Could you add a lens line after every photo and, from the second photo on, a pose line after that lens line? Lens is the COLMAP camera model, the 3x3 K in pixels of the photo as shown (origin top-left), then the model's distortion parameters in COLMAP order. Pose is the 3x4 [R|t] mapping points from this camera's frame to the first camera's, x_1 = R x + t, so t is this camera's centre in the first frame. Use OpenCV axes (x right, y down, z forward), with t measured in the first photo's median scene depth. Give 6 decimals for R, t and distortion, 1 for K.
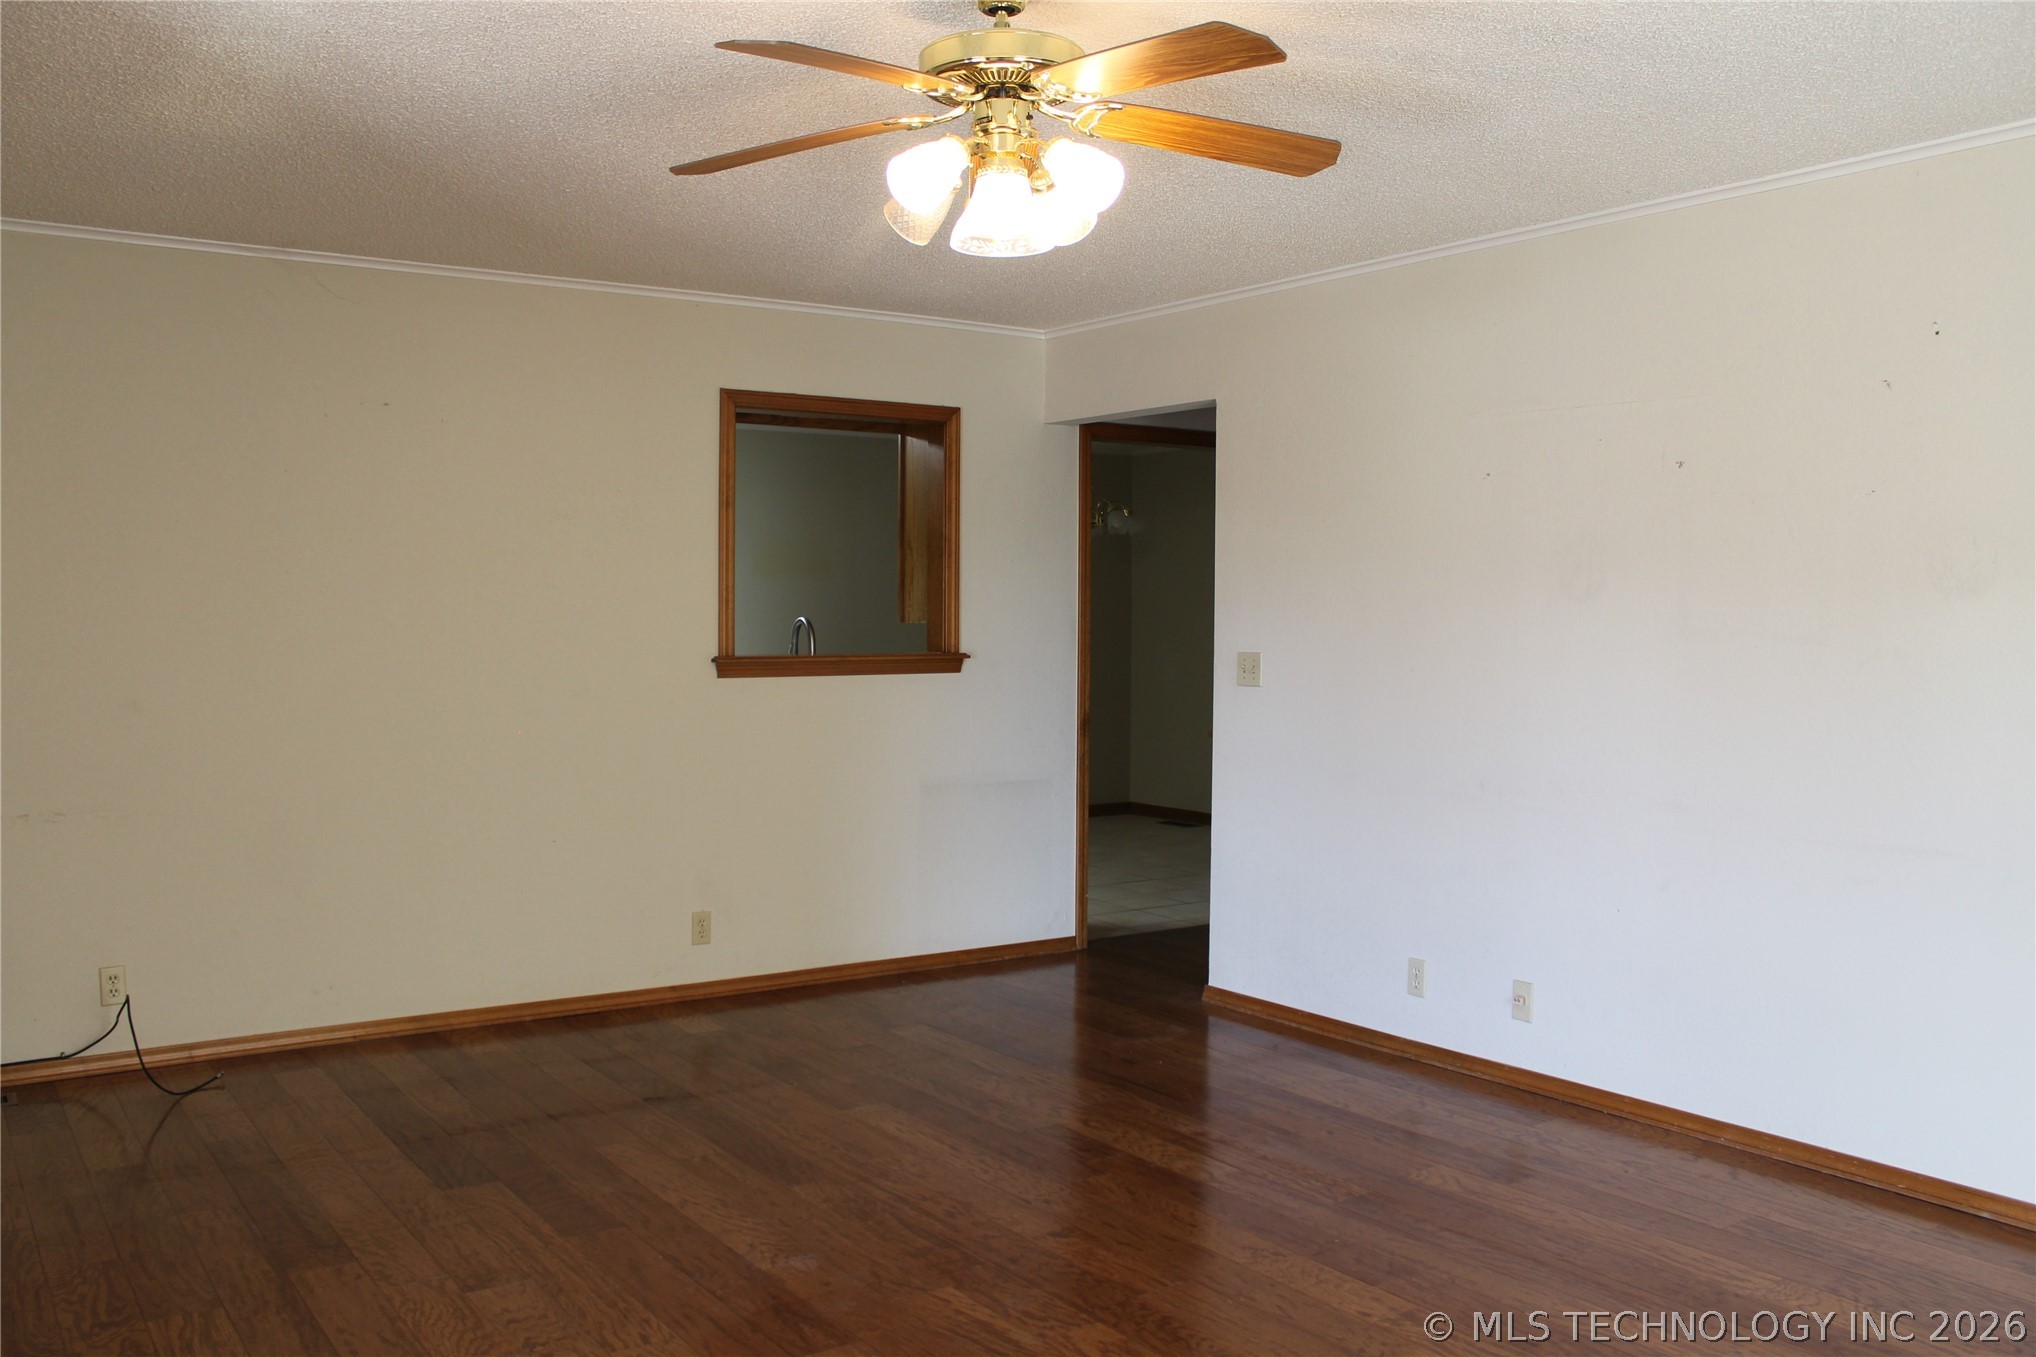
lens RADIAL K [[1695.9, 0, 1004.1], [0, 1695.9, 684.7], [0, 0, 1]] dist [-0.164158, 0.140459]
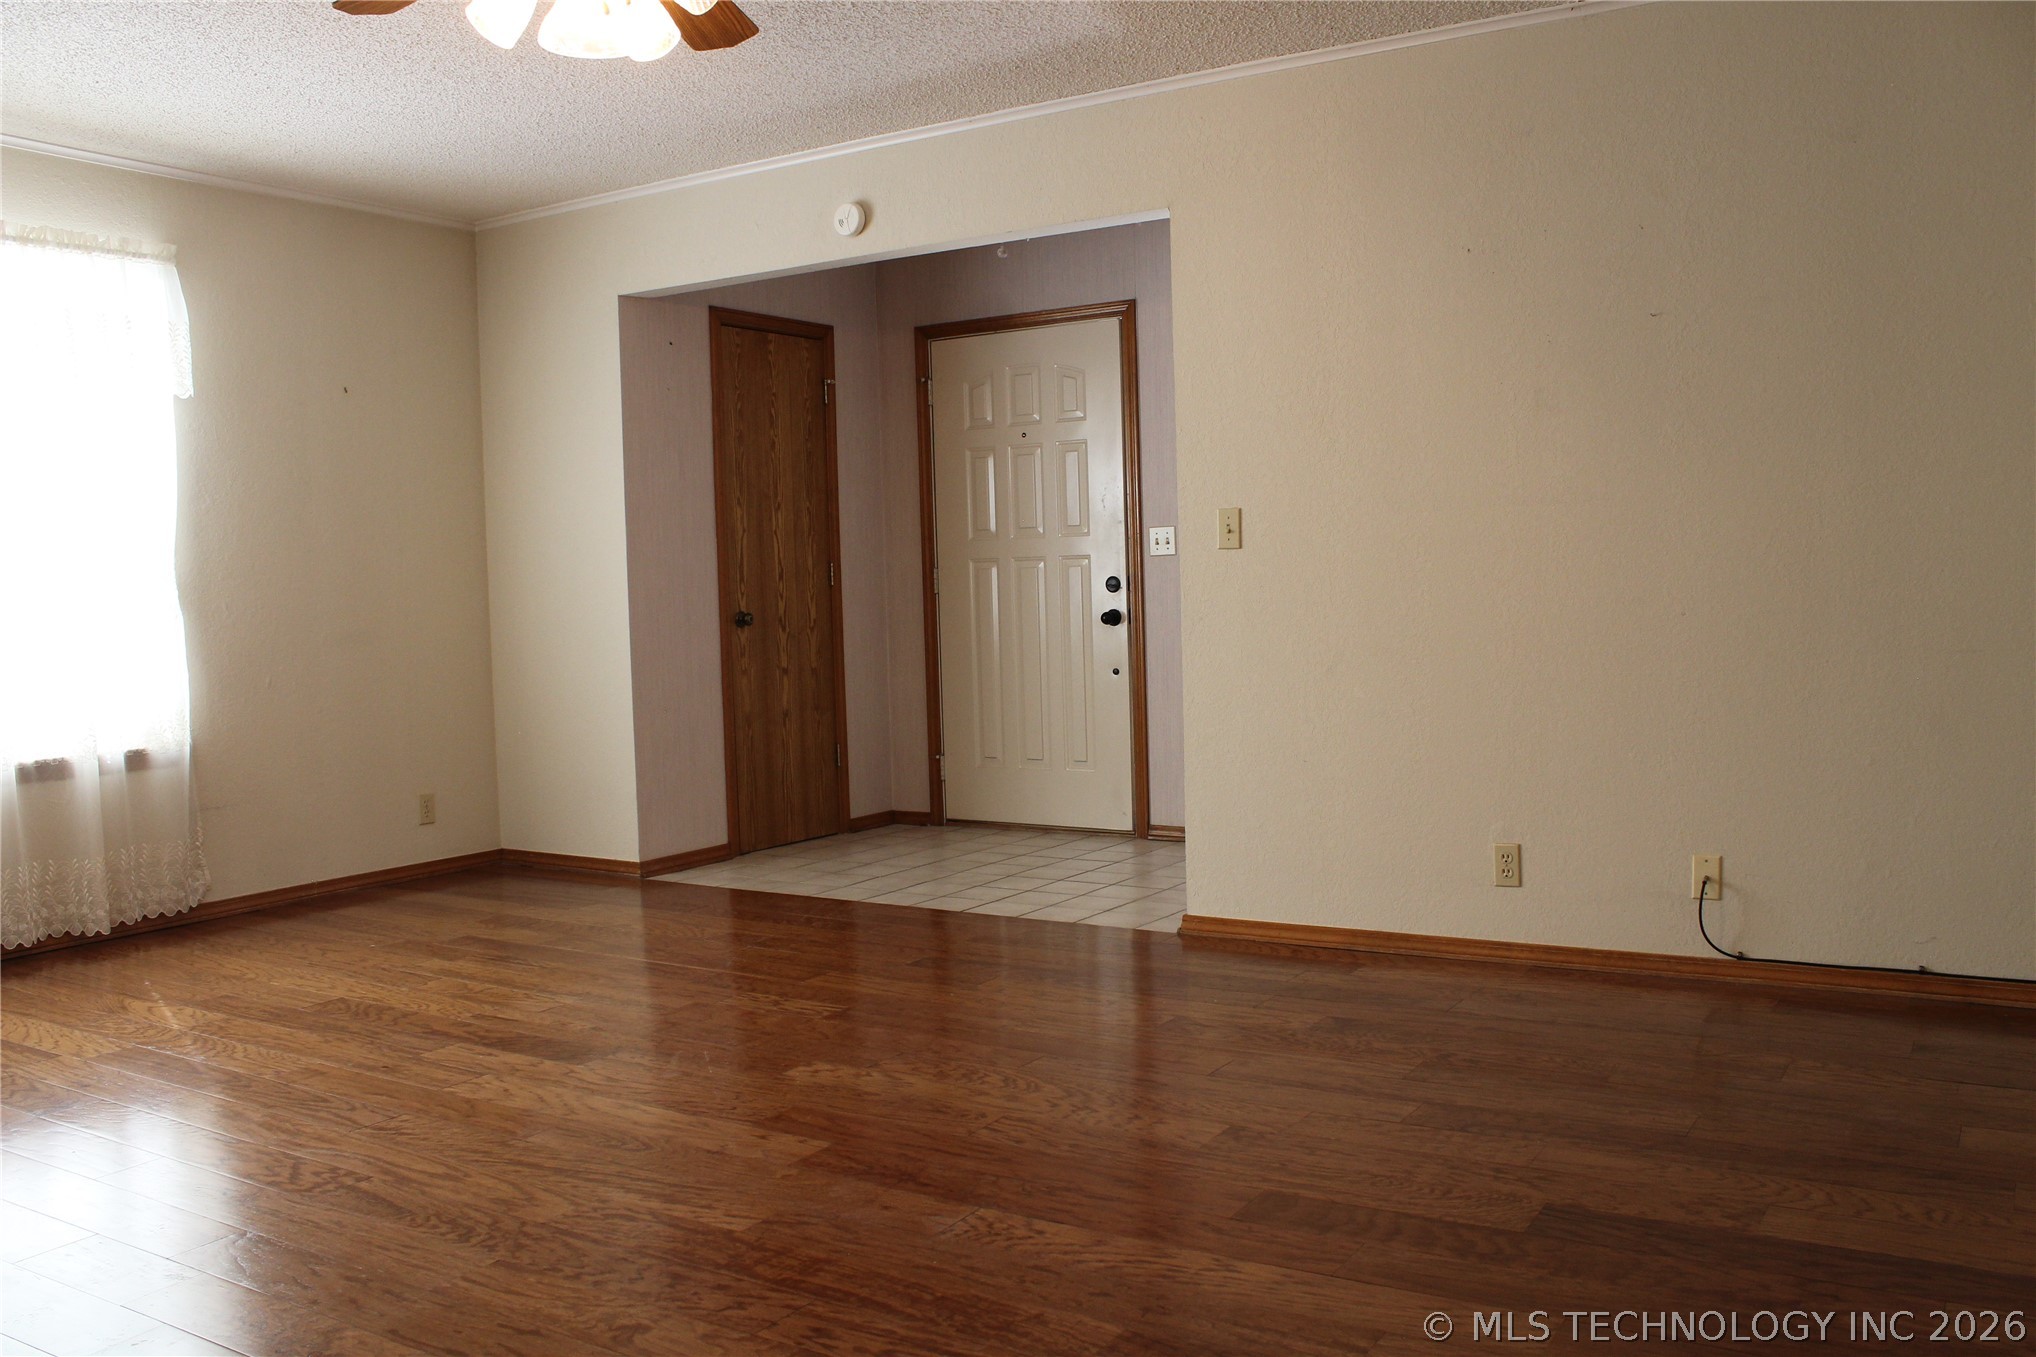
lens RADIAL K [[1695.9, 0, 1004.1], [0, 1695.9, 684.7], [0, 0, 1]] dist [-0.164158, 0.140459]
pose [[-0.920333, 0.047343, -0.388261, 0.150181], [0.009739, 0.995114, 0.098255, 0.022318], [0.391015, 0.086646, -0.916297, 1.776902]]
